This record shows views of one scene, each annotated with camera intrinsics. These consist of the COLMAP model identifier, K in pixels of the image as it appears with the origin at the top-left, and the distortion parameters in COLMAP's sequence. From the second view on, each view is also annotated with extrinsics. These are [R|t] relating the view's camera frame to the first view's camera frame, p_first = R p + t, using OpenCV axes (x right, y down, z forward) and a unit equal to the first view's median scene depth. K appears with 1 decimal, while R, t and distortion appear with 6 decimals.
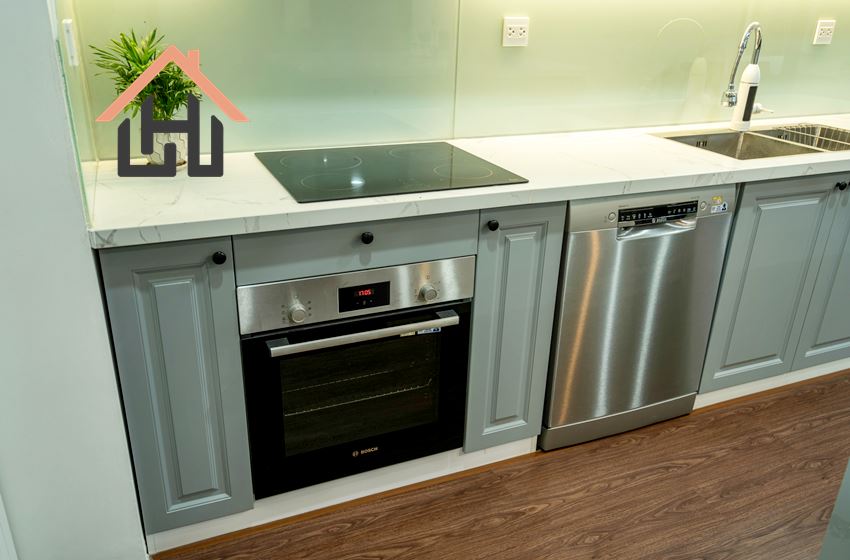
lens RADIAL K [[684.9, 0, 425.0], [0, 684.9, 280.0], [0, 0, 1]] dist [0.003431, 0.001042]
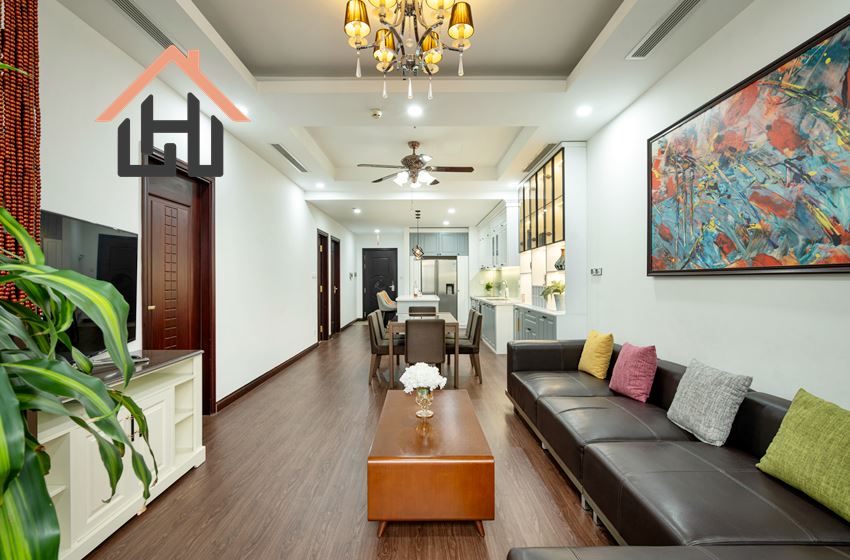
lens RADIAL K [[399.1, 0, 429.5], [0, 399.1, 281.7], [0, 0, 1]] dist [-0.001828, 0.000583]
pose [[-0.380309, -0.021908, -0.924600, 4.571687], [-0.368160, 0.920683, 0.129617, -0.675815], [0.848424, 0.389695, -0.358210, 1.984293]]
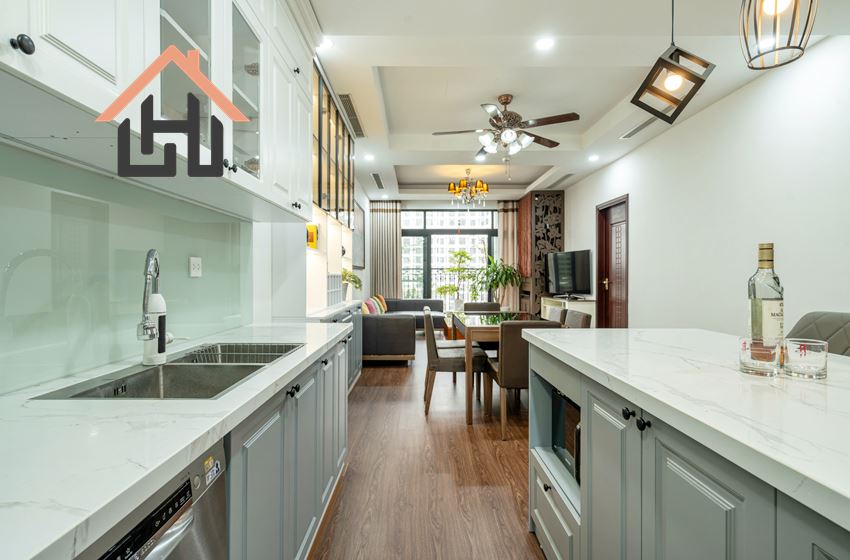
lens RADIAL K [[415.0, 0, 421.2], [0, 415.0, 278.2], [0, 0, 1]] dist [0.000095, 0.000489]
pose [[0.389276, -0.033049, 0.920528, 0.125938], [0.371342, 0.920179, -0.123998, -0.161263], [-0.842953, 0.390100, 0.370476, 0.593675]]
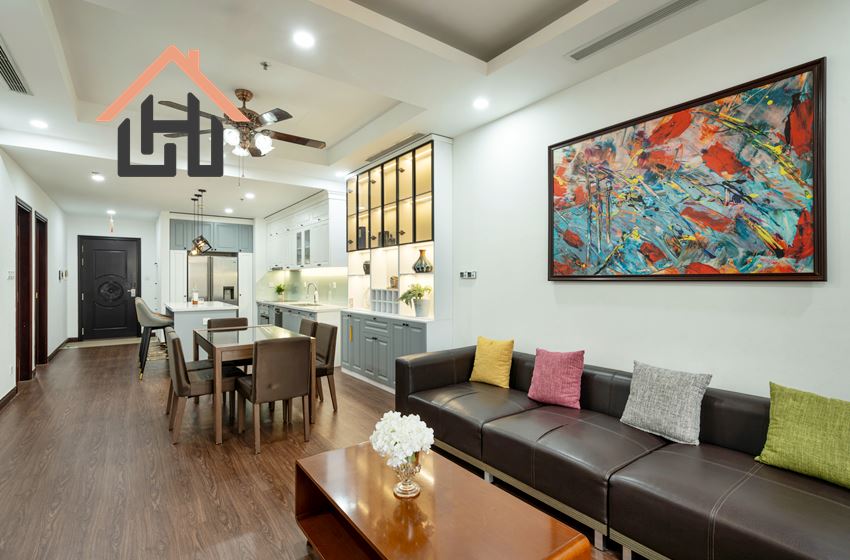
lens RADIAL K [[399.1, 0, 429.5], [0, 399.1, 281.7], [0, 0, 1]] dist [-0.001828, 0.000583]
pose [[0.229639, -0.023850, -0.972984, 4.232447], [-0.374722, 0.920468, -0.111003, -0.446519], [0.898248, 0.390089, 0.202438, 1.385426]]
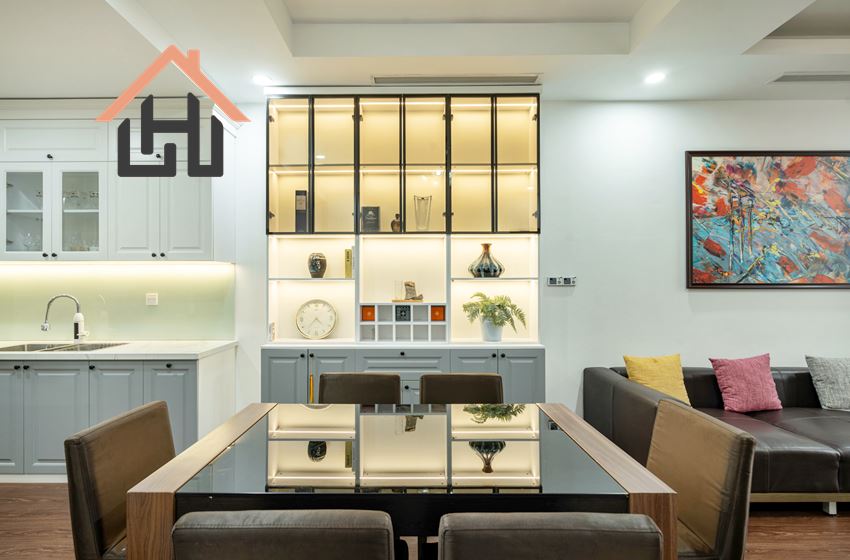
lens RADIAL K [[403.6, 0, 411.6], [0, 403.6, 287.2], [0, 0, 1]] dist [-0.000680, 0.000366]
pose [[0.914083, -0.030028, -0.404414, 2.414648], [-0.134029, 0.918843, -0.371166, -0.074599], [0.382738, 0.393480, 0.835874, 0.386367]]
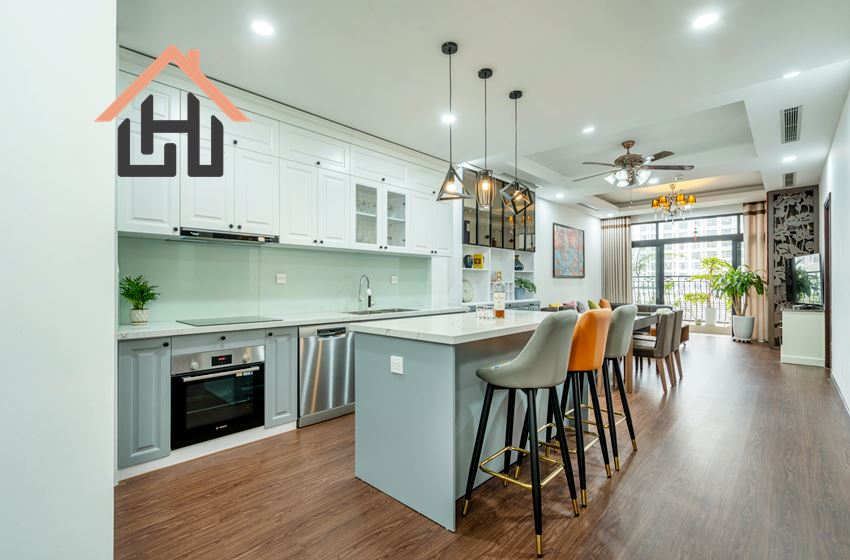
lens RADIAL K [[383.8, 0, 424.5], [0, 383.8, 281.6], [0, 0, 1]] dist [-0.003280, -0.000057]
pose [[0.918575, -0.025893, 0.394398, 0.054521], [0.177873, 0.918177, -0.353996, 0.364500], [-0.352961, 0.395324, 0.848019, -0.644245]]
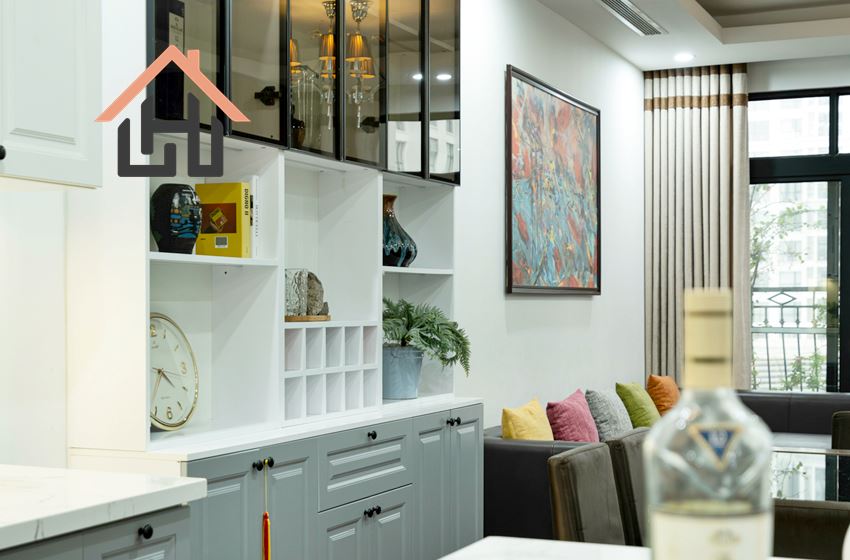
lens RADIAL K [[1323.4, 0, 425.1], [0, 1323.4, 309.8], [0, 0, 1]] dist [0.062140, -0.006598]
pose [[0.725774, -0.031487, 0.687212, 0.434686], [0.288107, 0.921039, -0.262073, 0.000187], [-0.624697, 0.388197, 0.677538, 0.134196]]
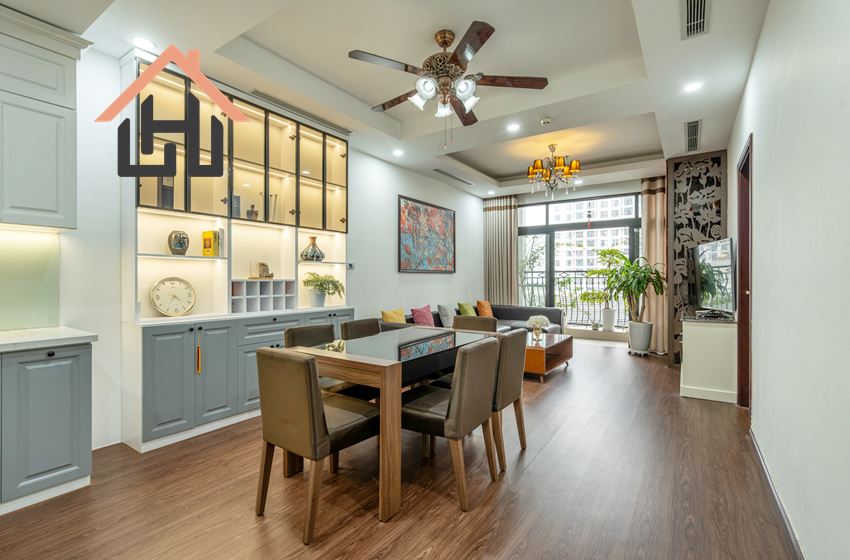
lens RADIAL K [[392.9, 0, 426.3], [0, 392.9, 280.7], [0, 0, 1]] dist [-0.000678, 0.000490]
pose [[0.840529, -0.030861, 0.540886, 1.420234], [0.233819, 0.921271, -0.310787, 0.158222], [-0.488712, 0.387695, 0.781571, -0.100955]]
